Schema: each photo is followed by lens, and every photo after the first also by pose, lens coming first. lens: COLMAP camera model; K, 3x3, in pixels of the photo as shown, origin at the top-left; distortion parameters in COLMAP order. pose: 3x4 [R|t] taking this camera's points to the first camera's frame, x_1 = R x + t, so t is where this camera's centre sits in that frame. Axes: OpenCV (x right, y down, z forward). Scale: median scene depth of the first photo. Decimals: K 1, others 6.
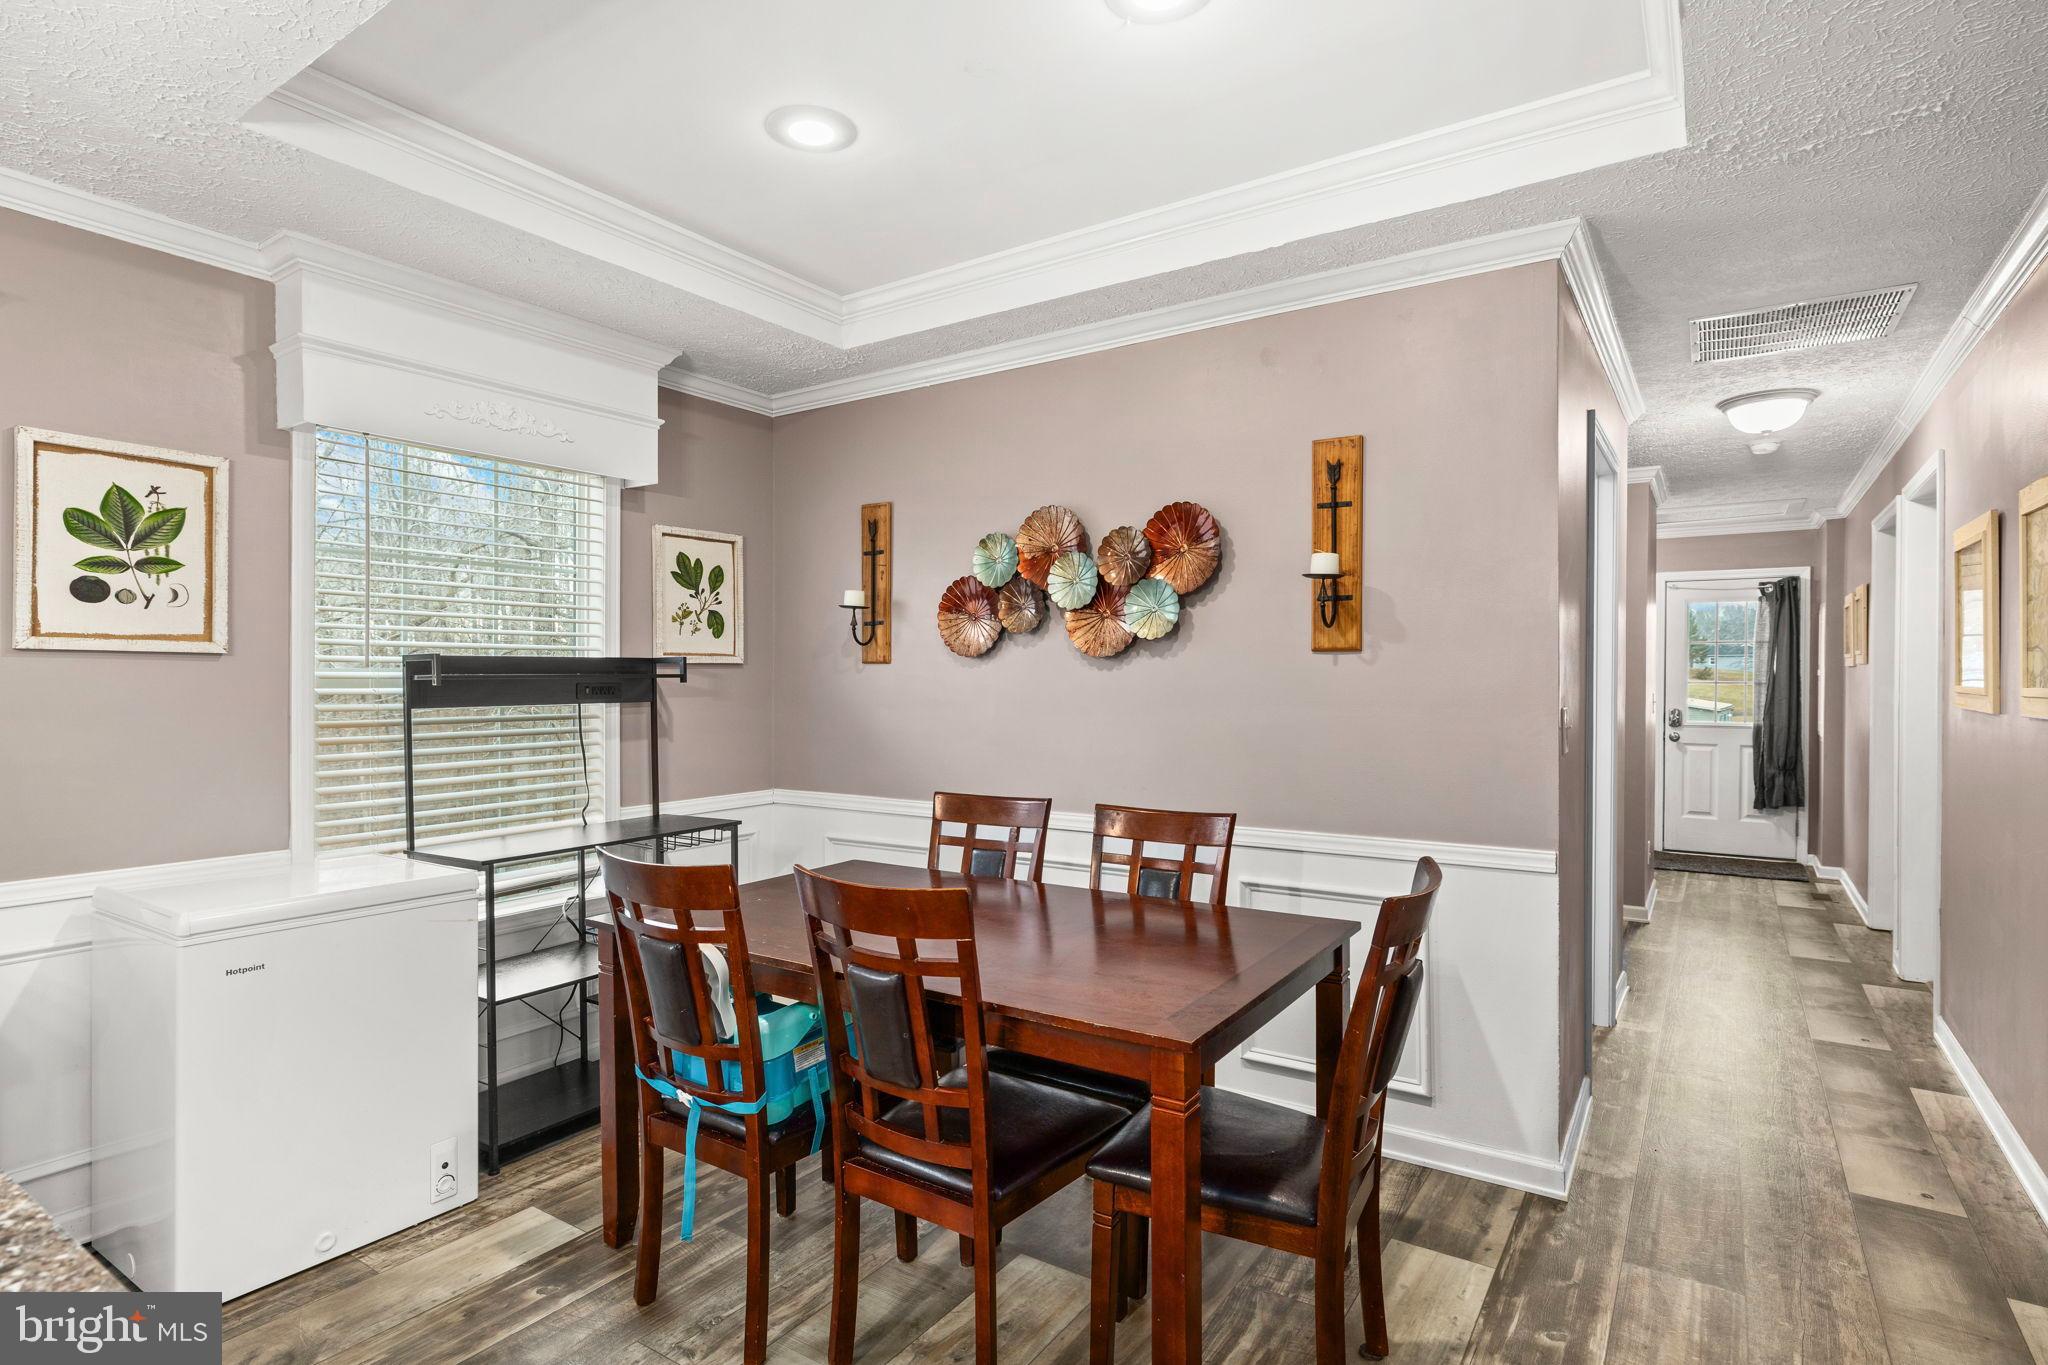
lens RADIAL K [[1059.8, 0, 1024.0], [0, 1059.8, 682.5], [0, 0, 1]] dist [0.001405, 0.000247]
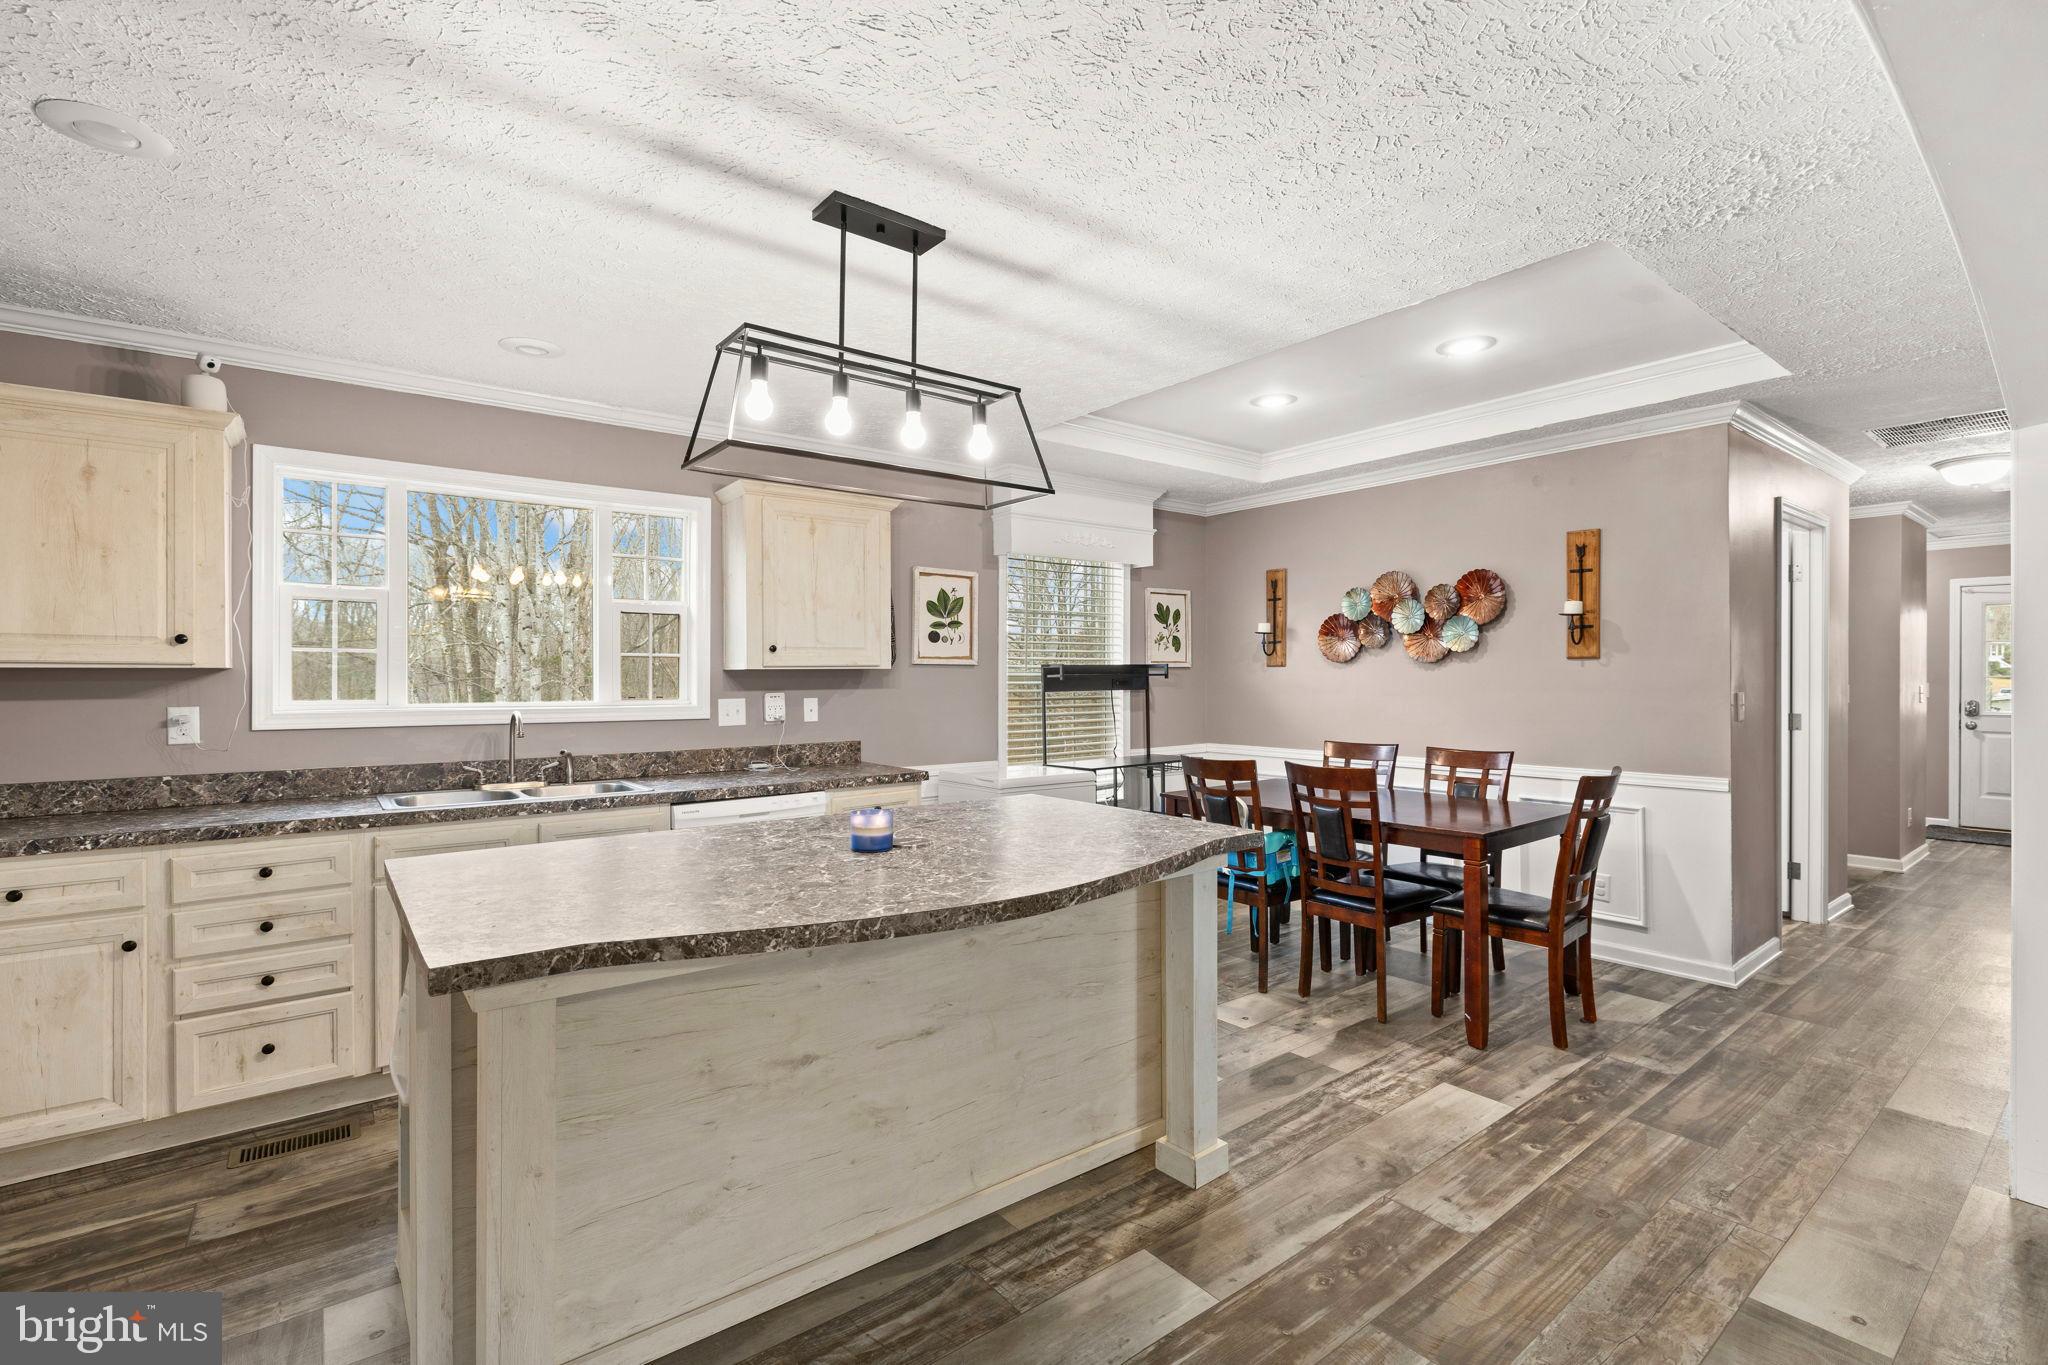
lens RADIAL K [[922.8, 0, 1027.7], [0, 922.8, 676.5], [0, 0, 1]] dist [0.000213, 0.000338]
pose [[0.951326, -0.002926, -0.308173, -0.080669], [0.002226, 0.999994, -0.002624, 0.000195], [0.308179, 0.001811, 0.951327, -0.594392]]
